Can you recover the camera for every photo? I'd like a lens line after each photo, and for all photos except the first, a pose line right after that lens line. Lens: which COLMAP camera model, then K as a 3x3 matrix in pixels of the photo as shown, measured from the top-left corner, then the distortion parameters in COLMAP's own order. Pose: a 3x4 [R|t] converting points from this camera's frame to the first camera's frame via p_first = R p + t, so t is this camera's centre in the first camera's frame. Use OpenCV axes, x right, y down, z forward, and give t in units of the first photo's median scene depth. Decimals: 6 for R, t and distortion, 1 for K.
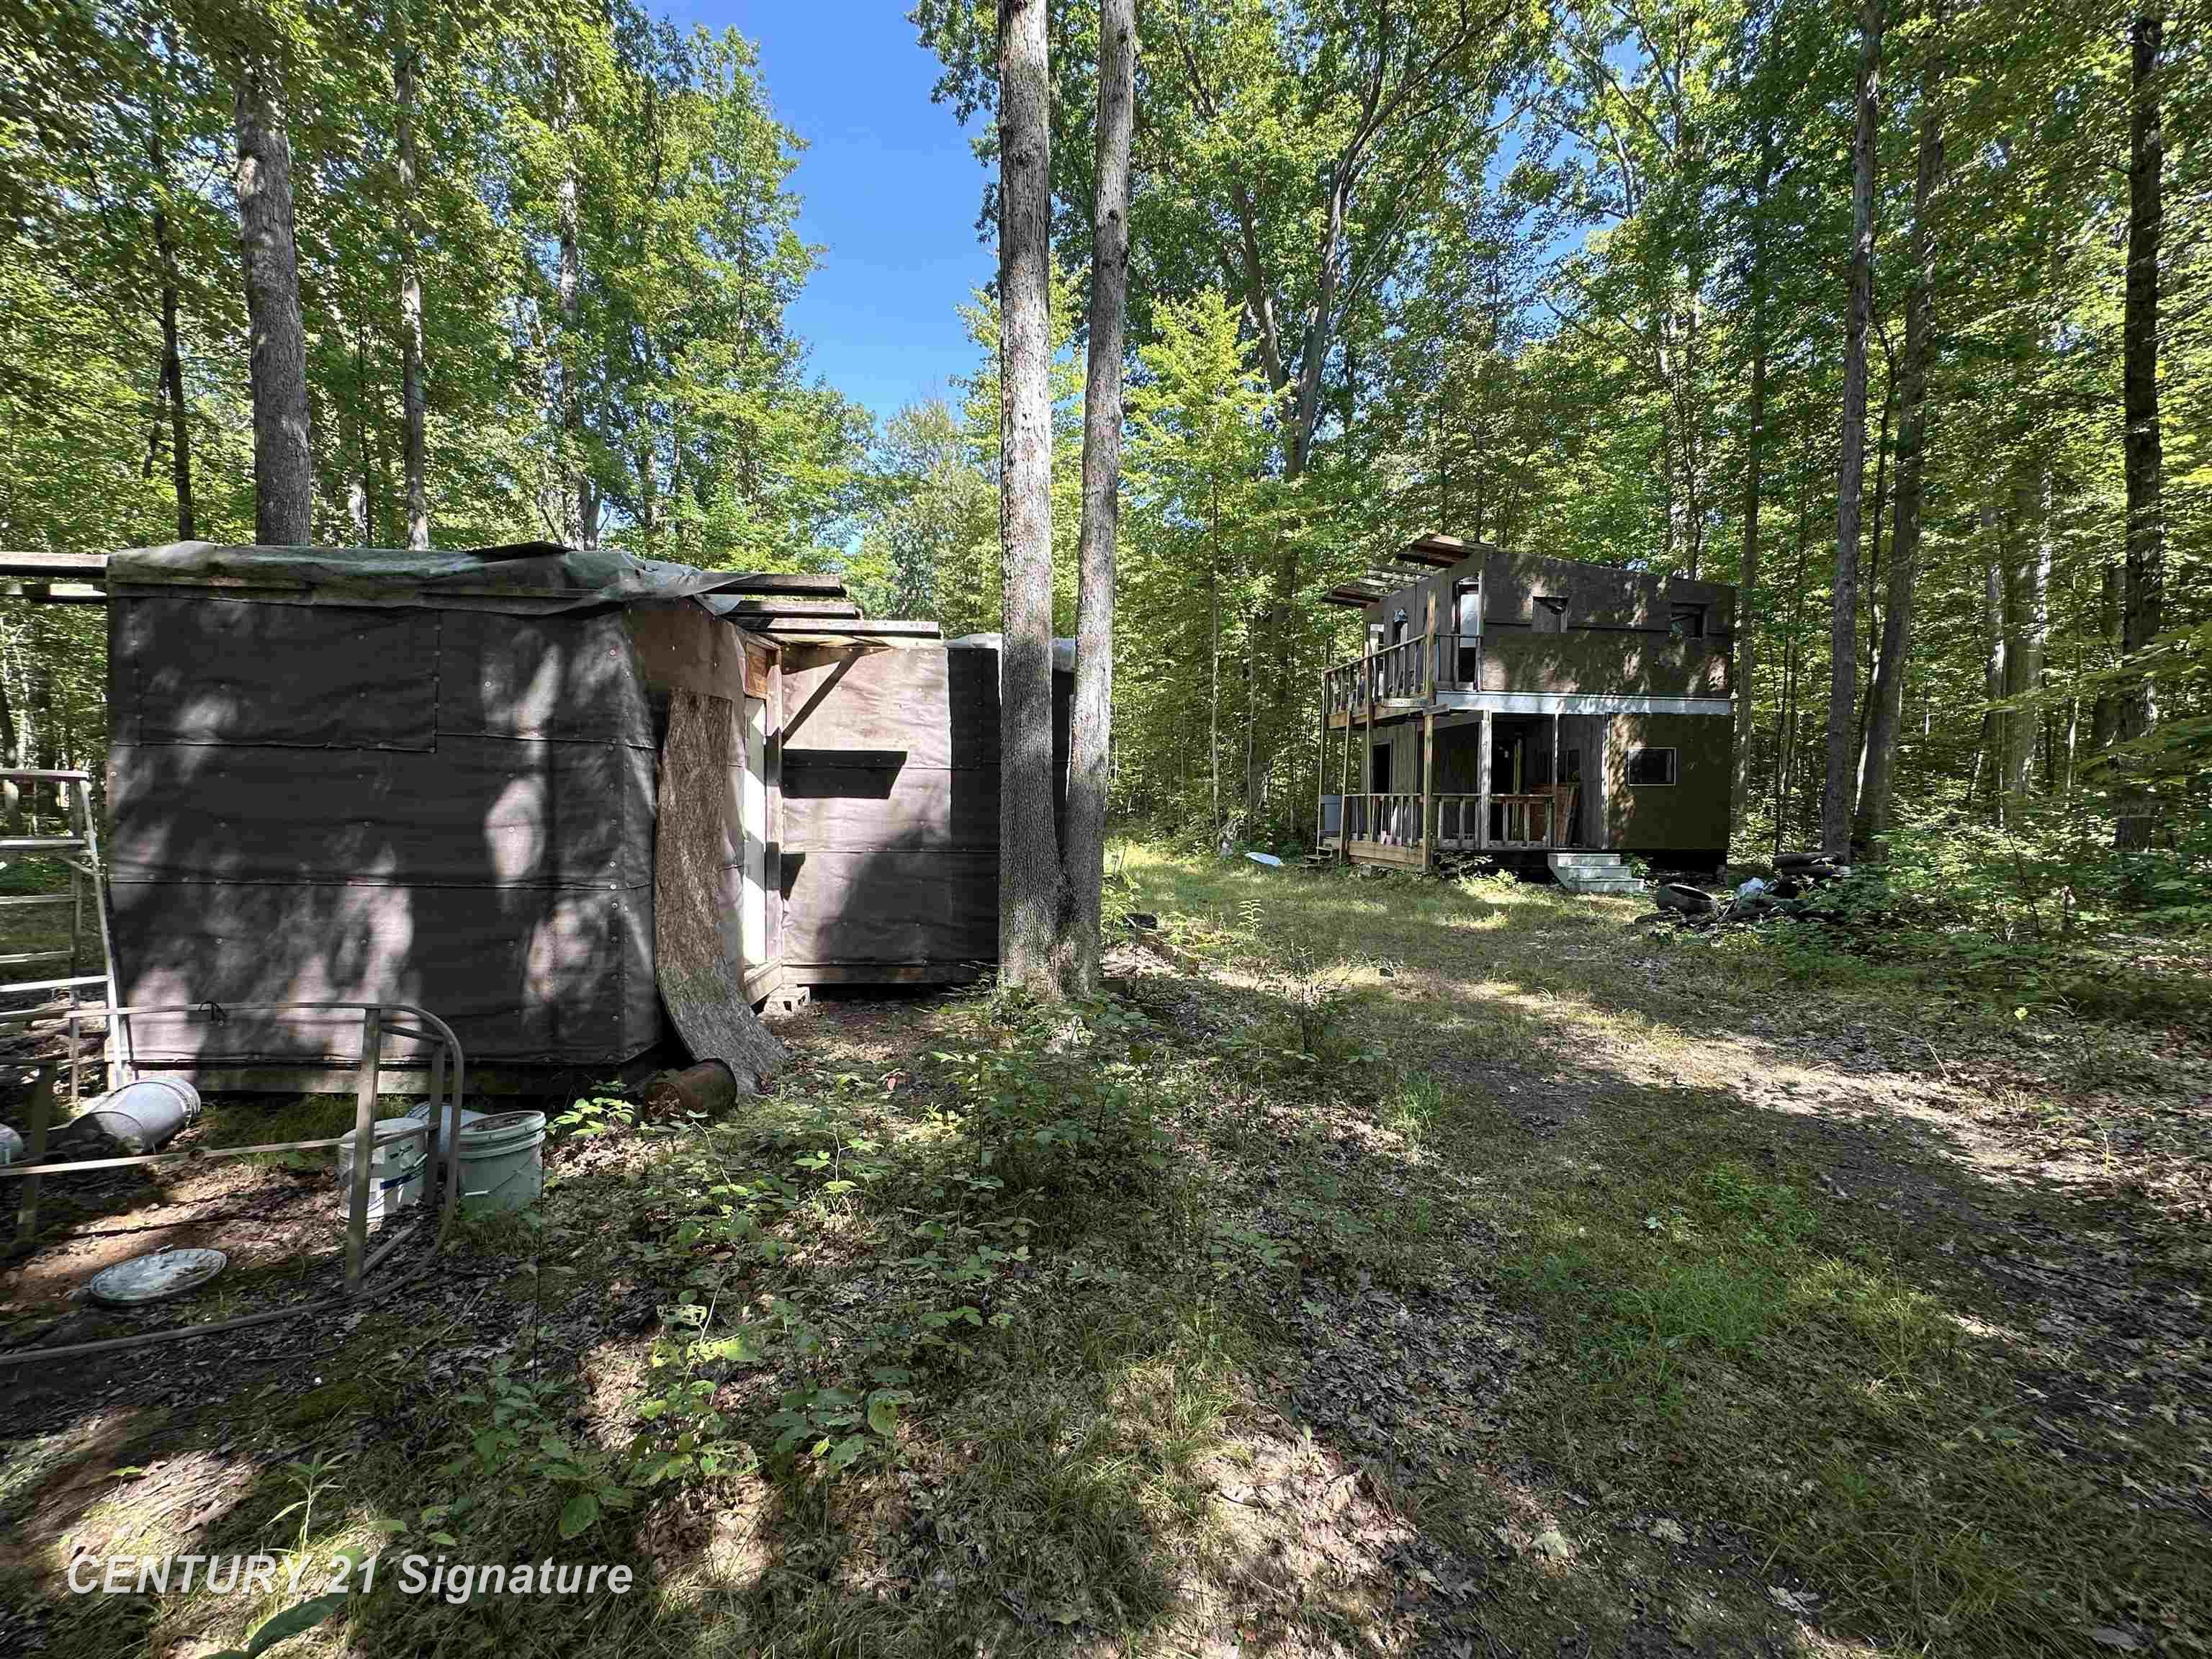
lens RADIAL K [[888.0, 0, 1107.5], [0, 888.0, 816.9], [0, 0, 1]] dist [0.000300, -0.000008]
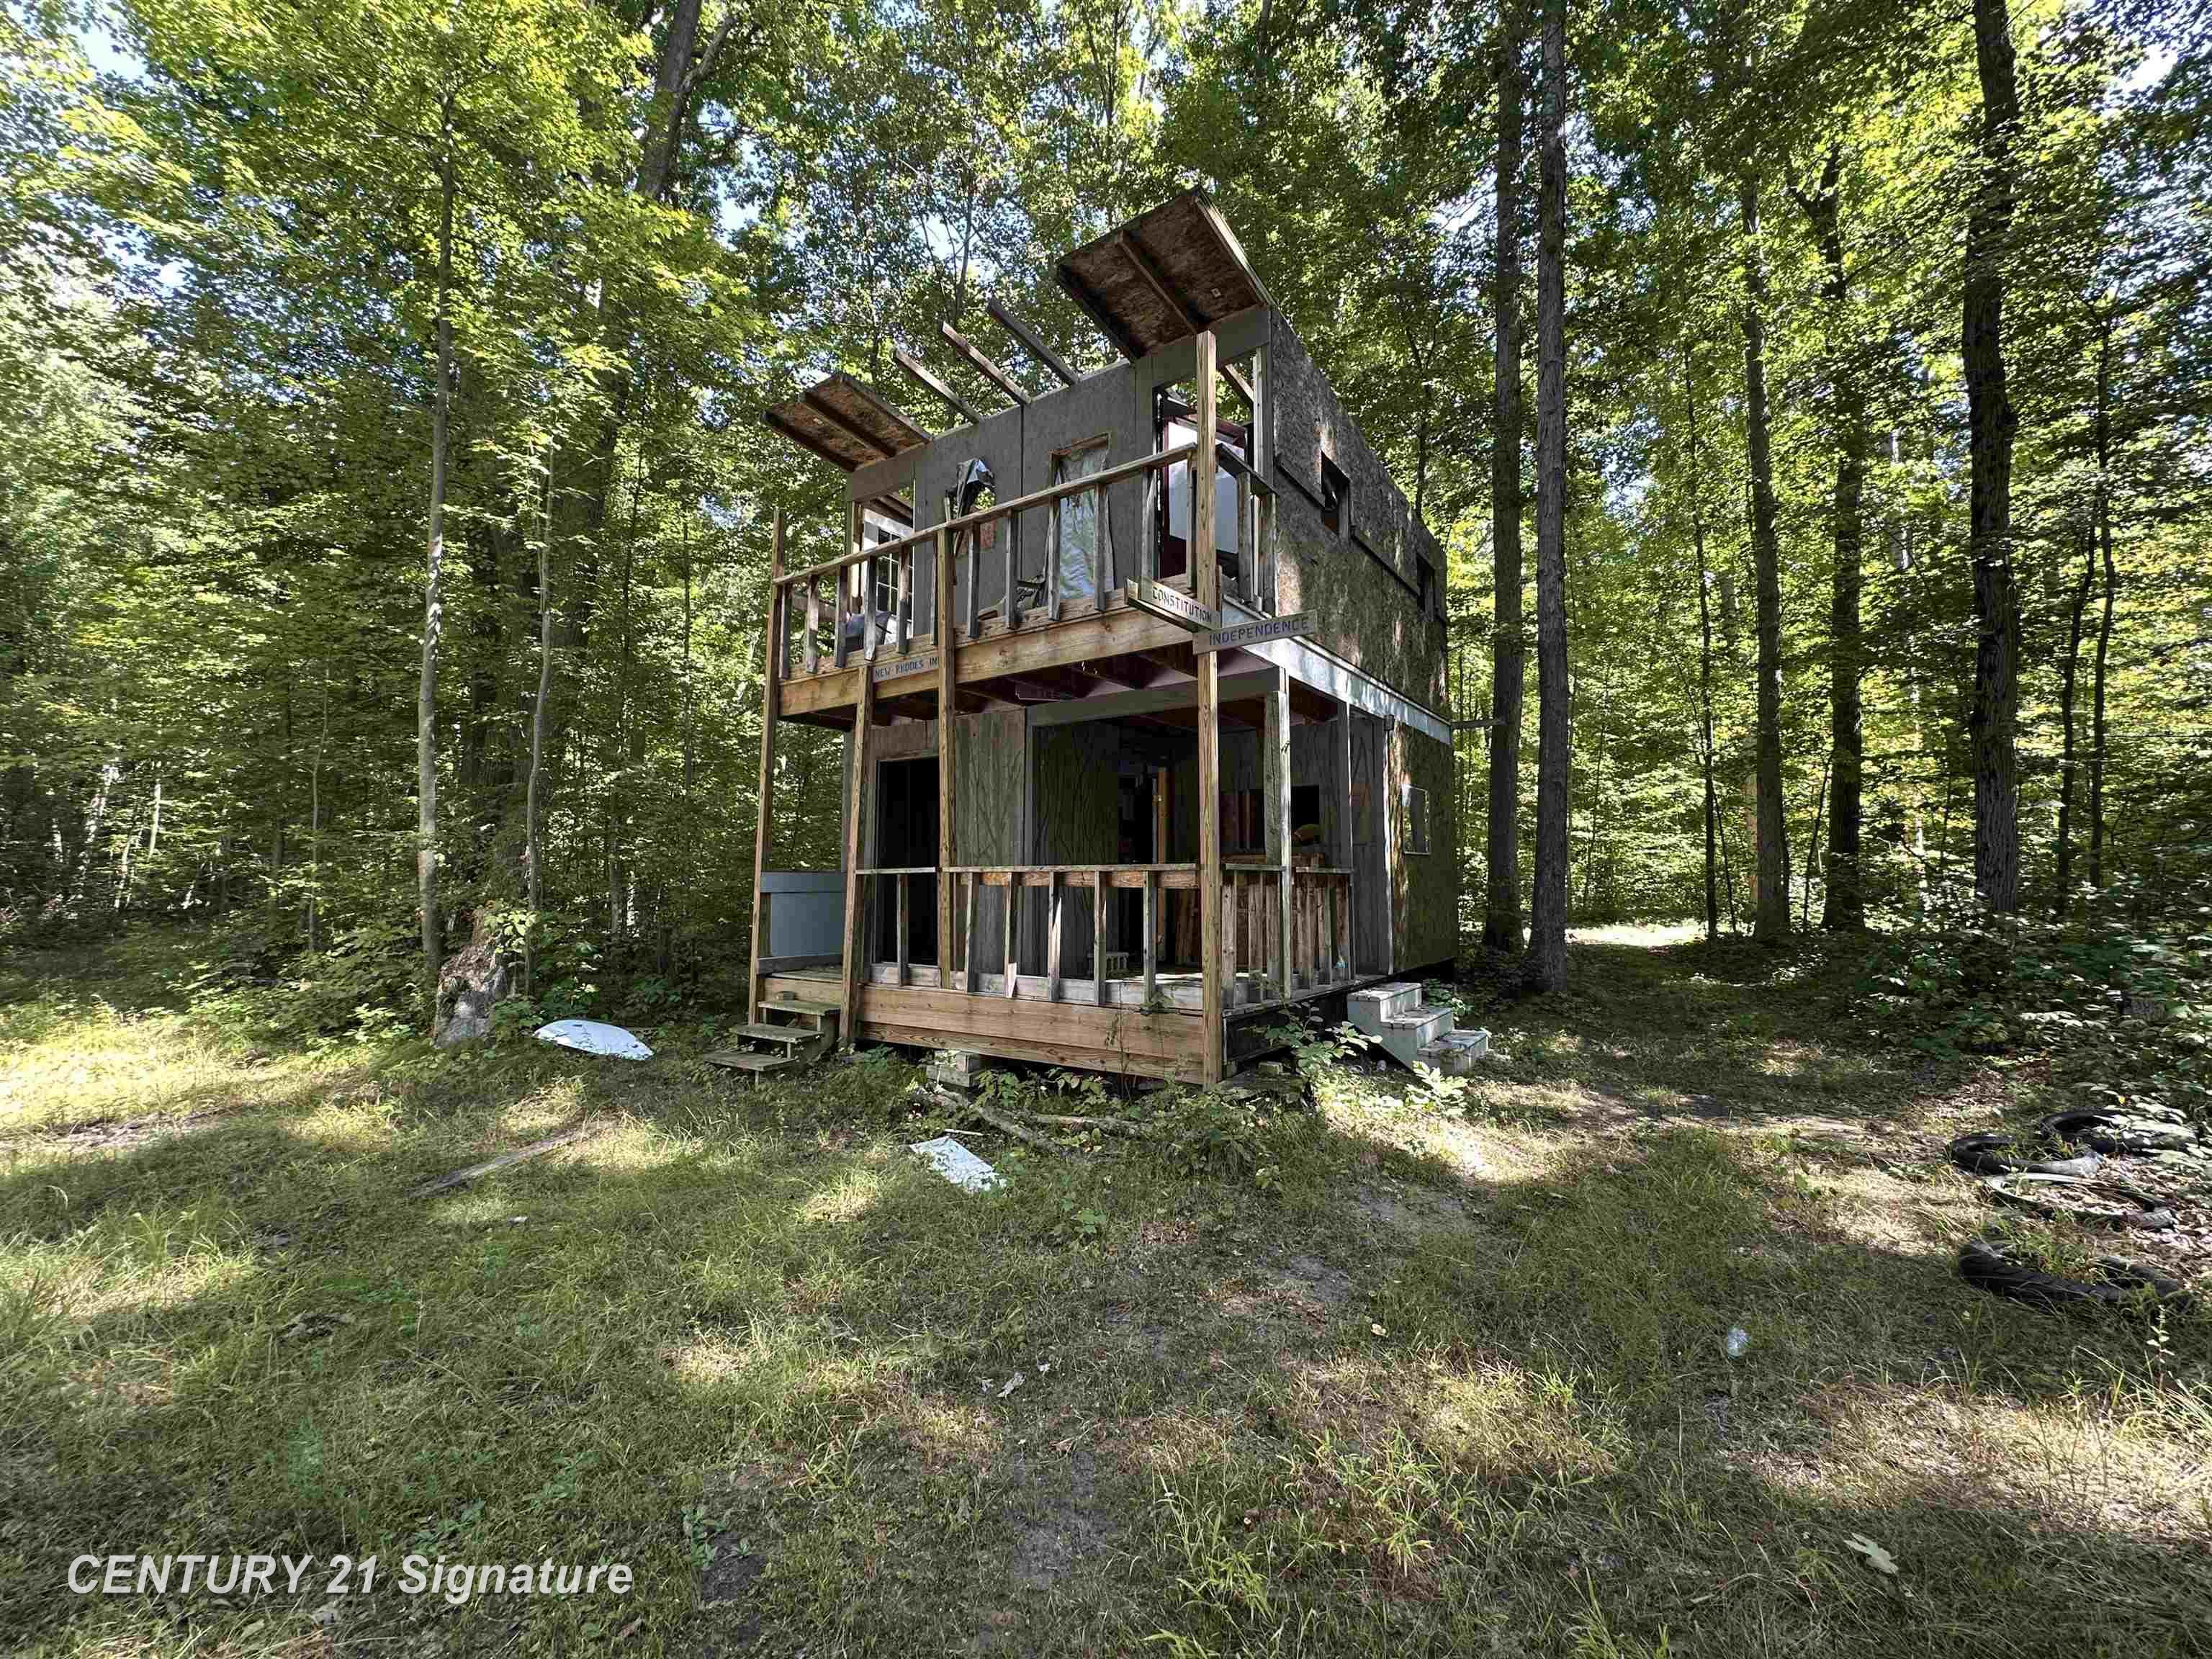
lens RADIAL K [[888.0, 0, 1111.9], [0, 888.0, 828.4], [0, 0, 1]] dist [0.000300, -0.000008]
pose [[0.683632, 0.036983, 0.728889, 0.098662], [0.021250, 0.997283, -0.070532, -0.024321], [-0.729518, 0.063707, 0.680988, 1.194604]]
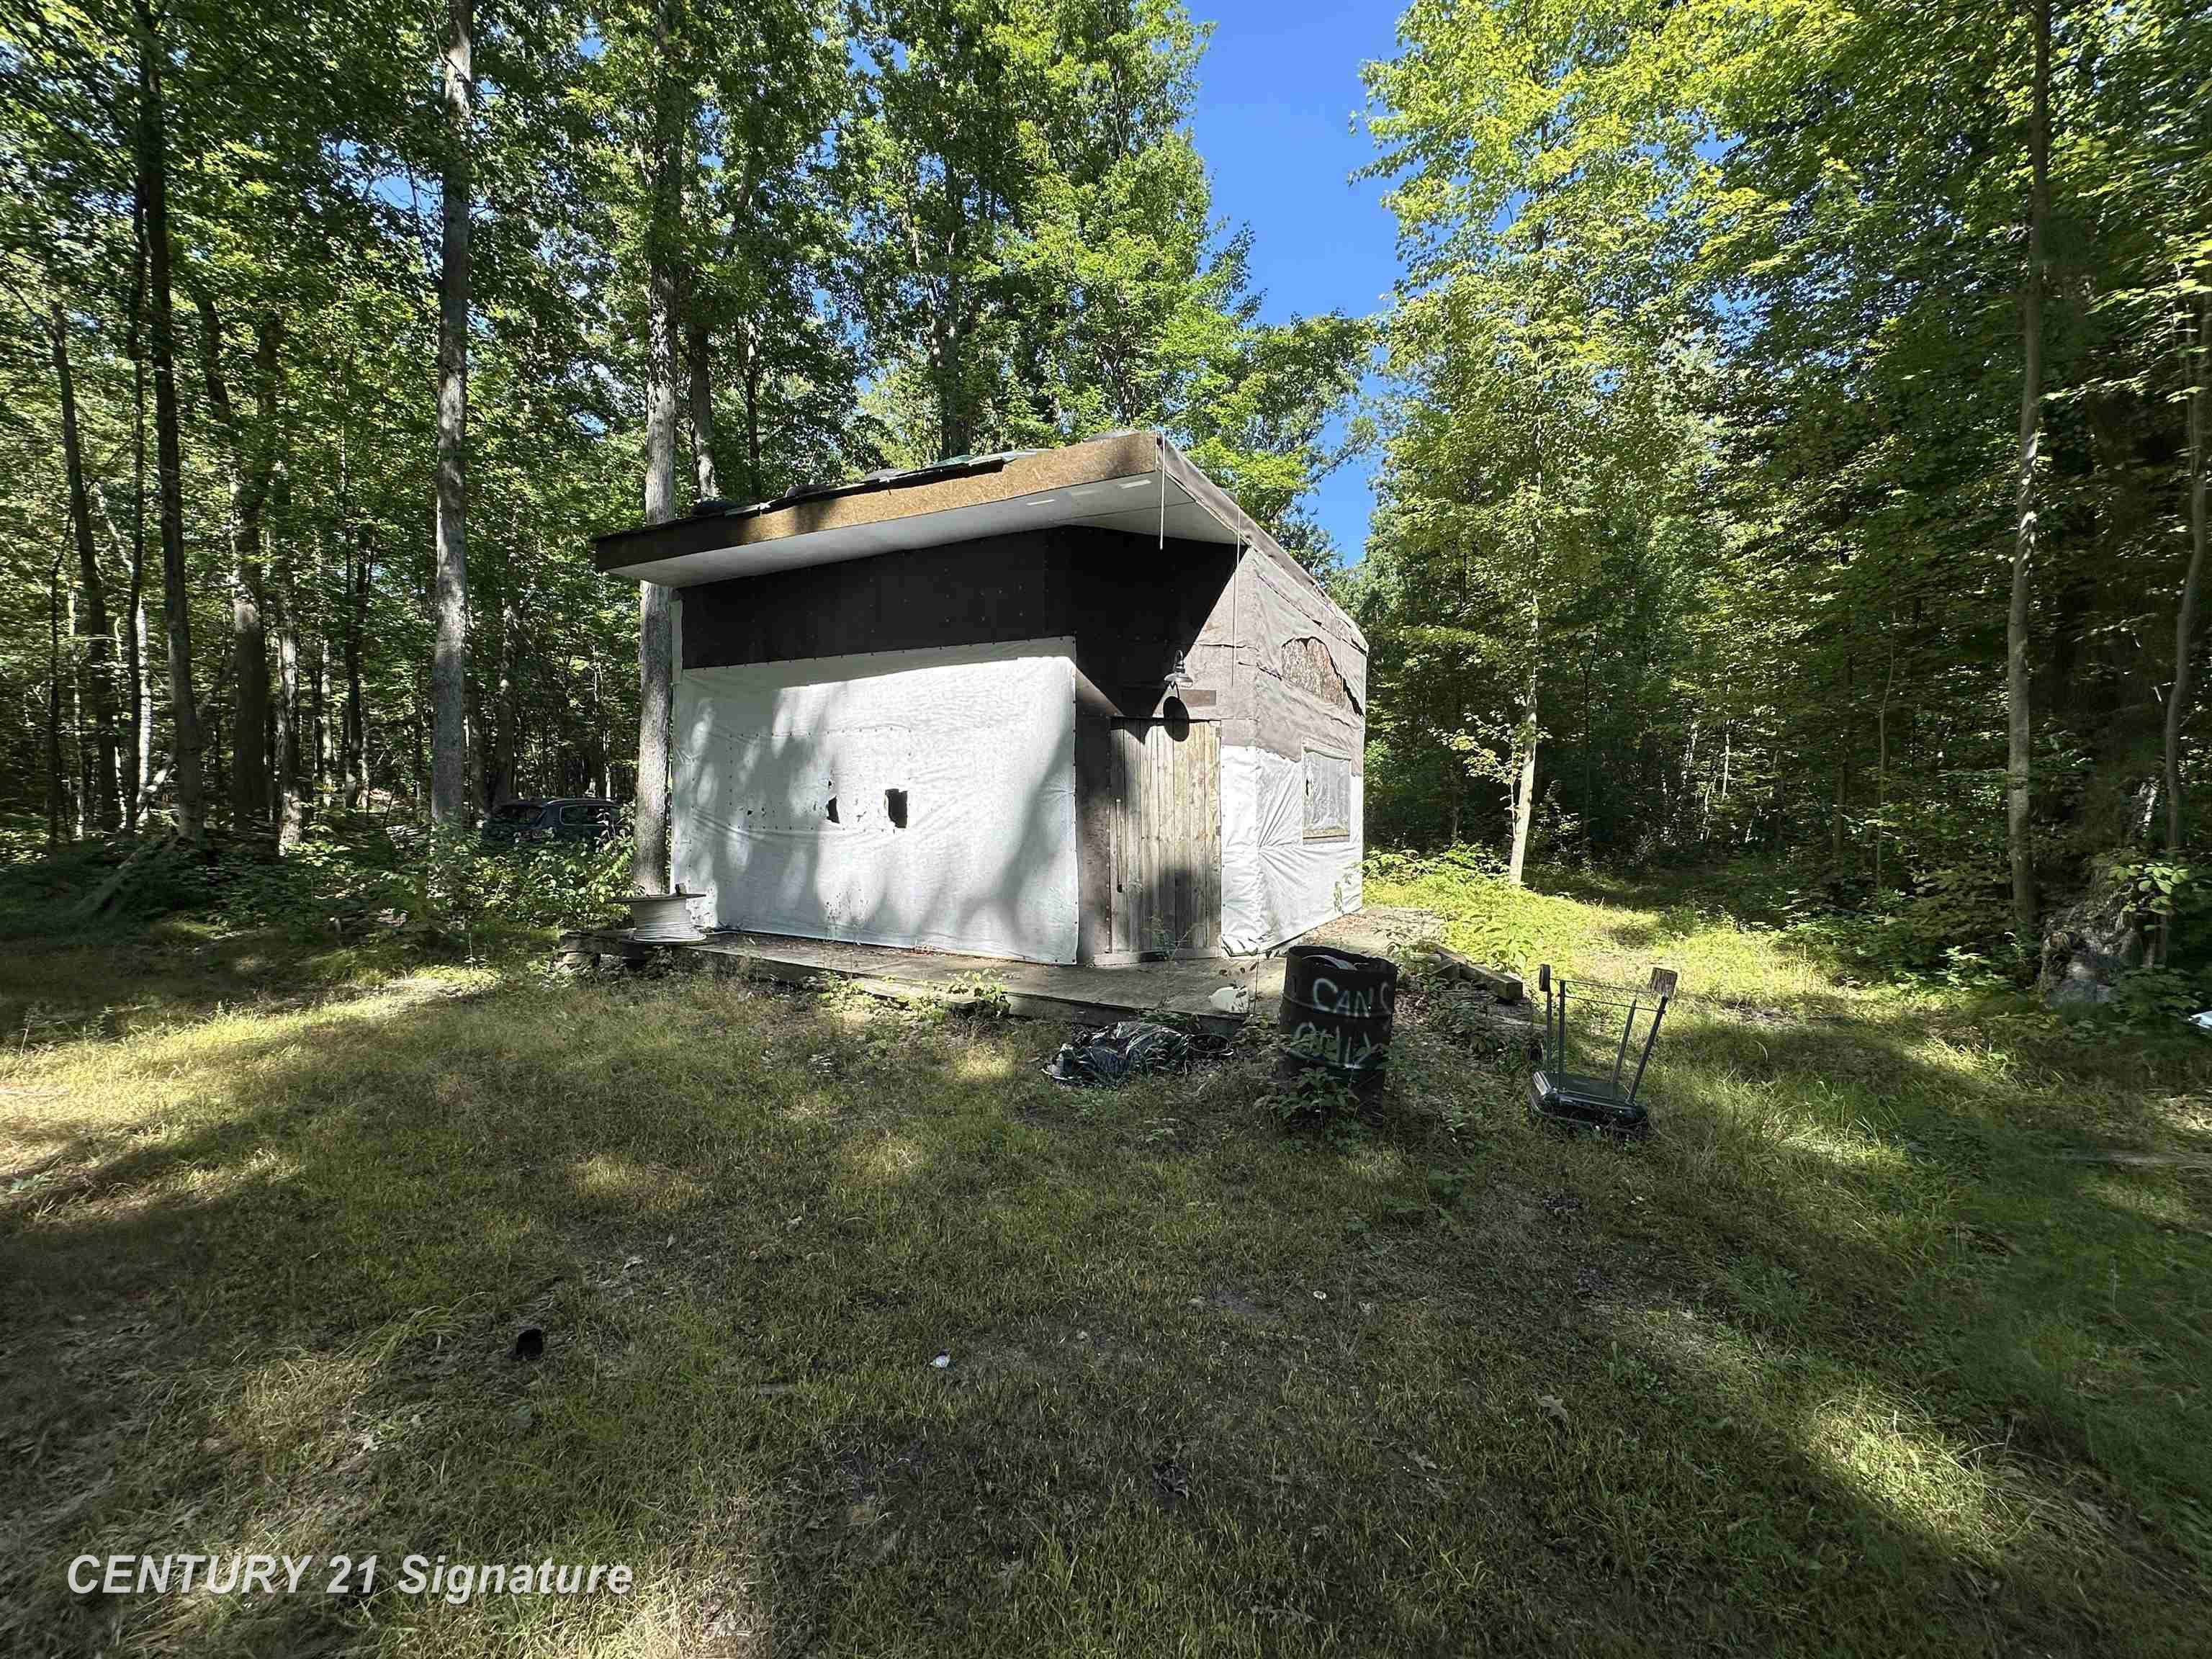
lens RADIAL K [[888.0, 0, 1104.0], [0, 888.0, 825.9], [0, 0, 1]] dist [0.000300, -0.000008]
pose [[0.822660, 0.027992, -0.567844, 0.050601], [-0.033121, 0.999451, 0.001284, -0.019976], [0.567567, 0.017751, 0.823136, 1.162921]]
